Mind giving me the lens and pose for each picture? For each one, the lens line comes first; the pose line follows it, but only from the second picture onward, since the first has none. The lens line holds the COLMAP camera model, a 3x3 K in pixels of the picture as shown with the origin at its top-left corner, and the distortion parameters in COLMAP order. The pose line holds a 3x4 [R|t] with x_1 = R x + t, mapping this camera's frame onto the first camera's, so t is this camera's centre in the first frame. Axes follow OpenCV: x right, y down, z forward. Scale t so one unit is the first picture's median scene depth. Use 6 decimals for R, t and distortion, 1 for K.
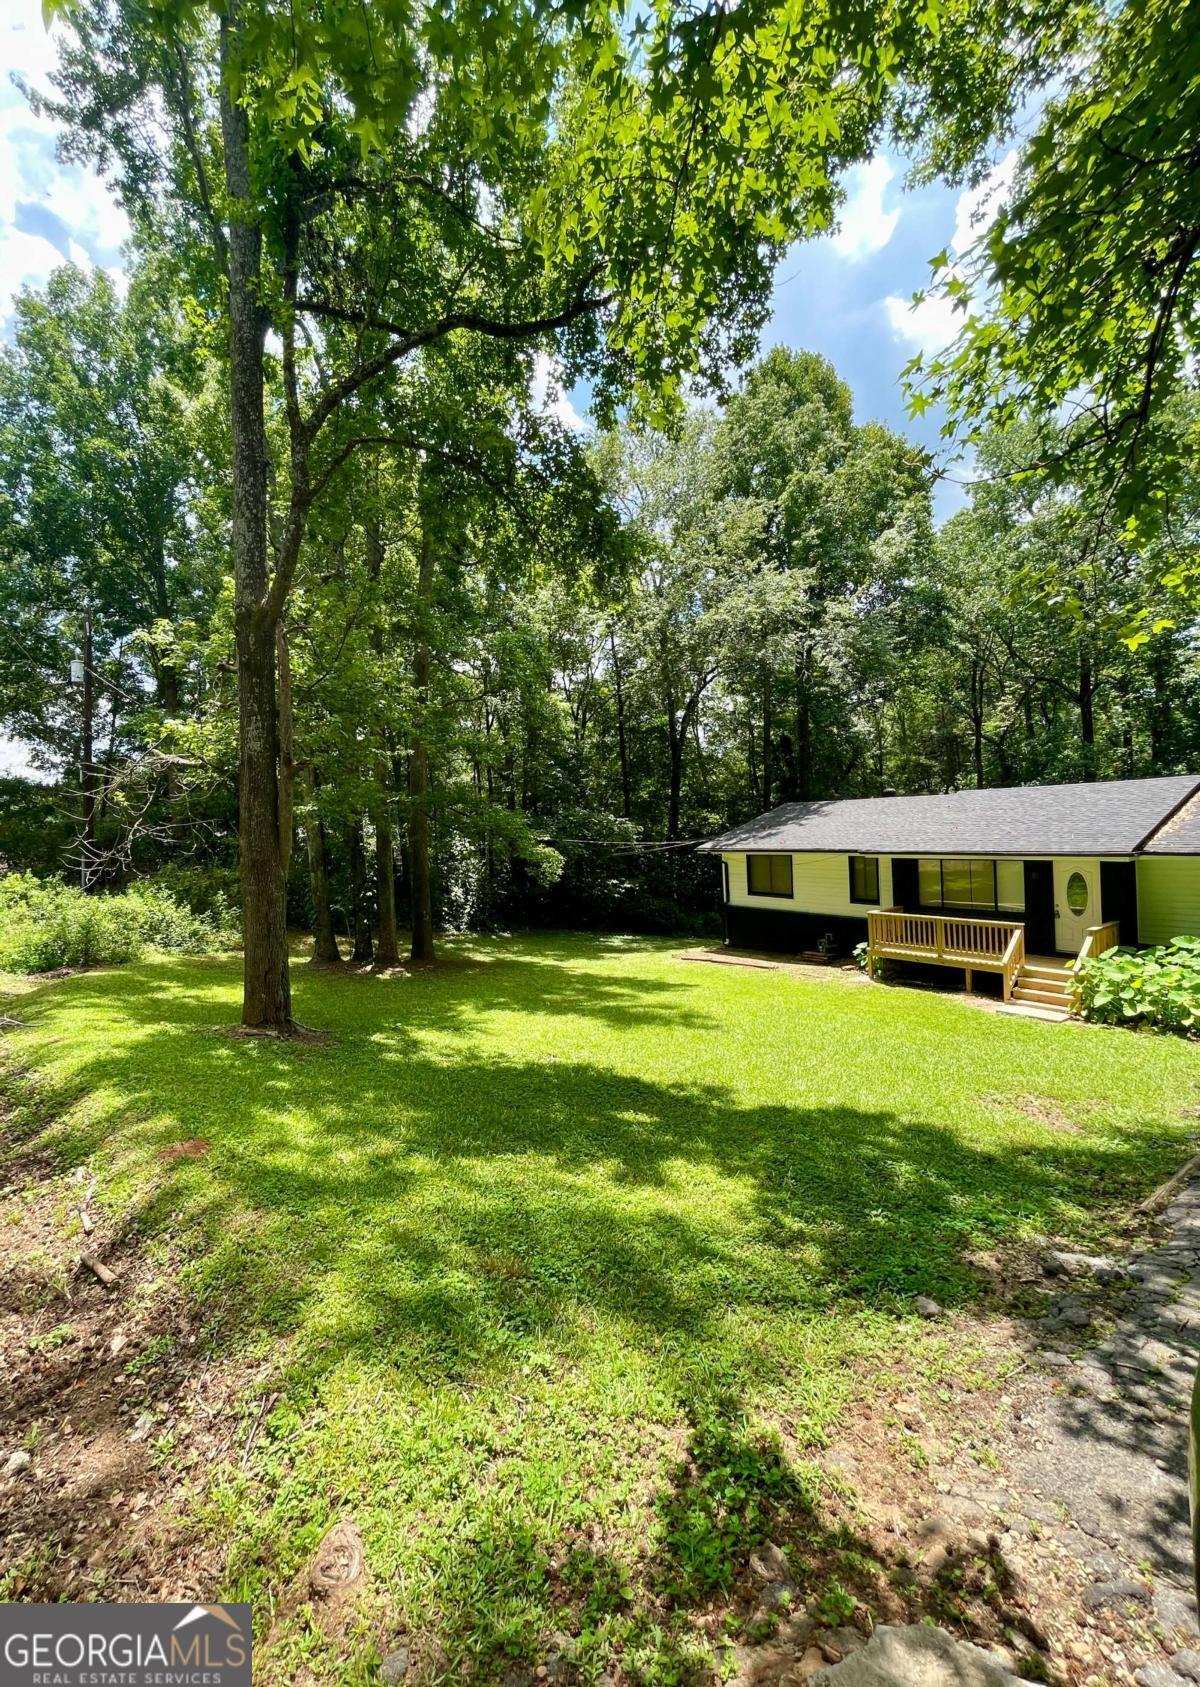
lens RADIAL K [[682.1, 0, 581.7], [0, 682.1, 838.2], [0, 0, 1]] dist [-0.000722, 0.000006]
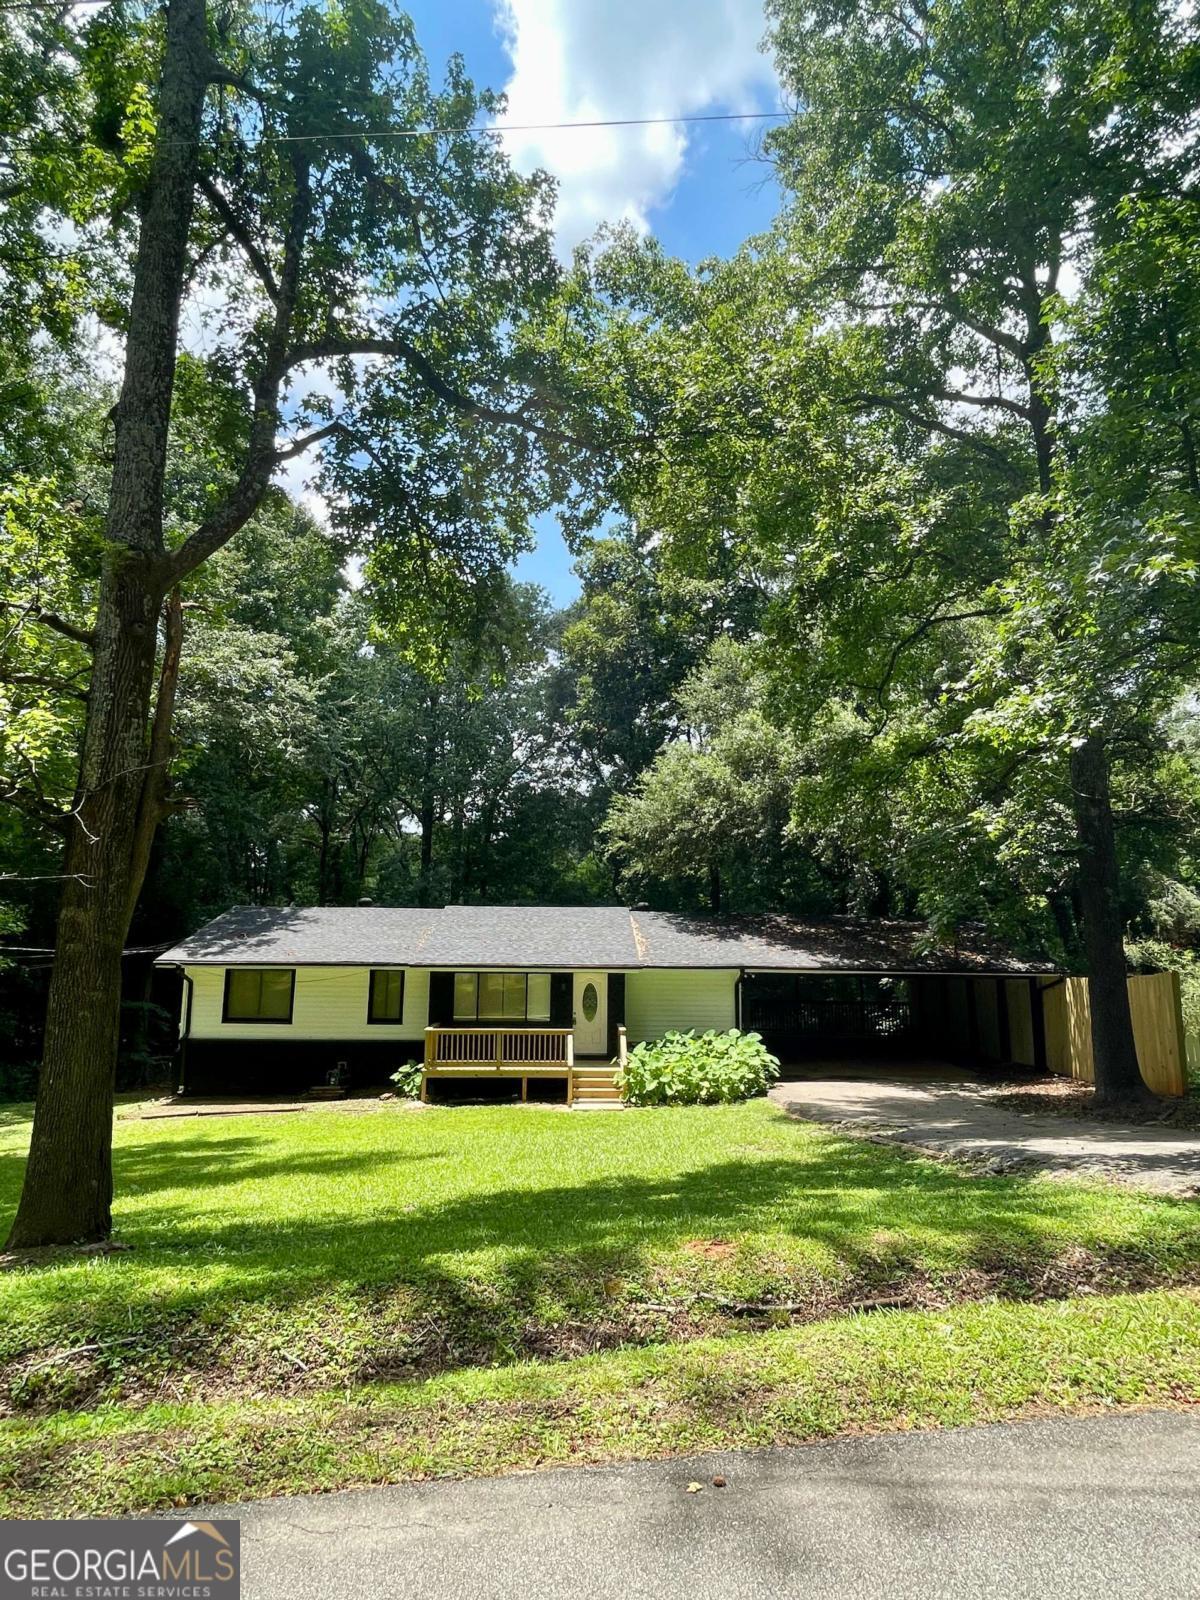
lens RADIAL K [[869.7, 0, 593.0], [0, 869.7, 799.6], [0, 0, 1]] dist [-0.002835, 0.001141]
pose [[0.569767, 0.165490, 0.804971, -0.449883], [-0.019054, 0.981911, -0.188380, 0.017205], [-0.821585, 0.091995, 0.562614, 0.097450]]
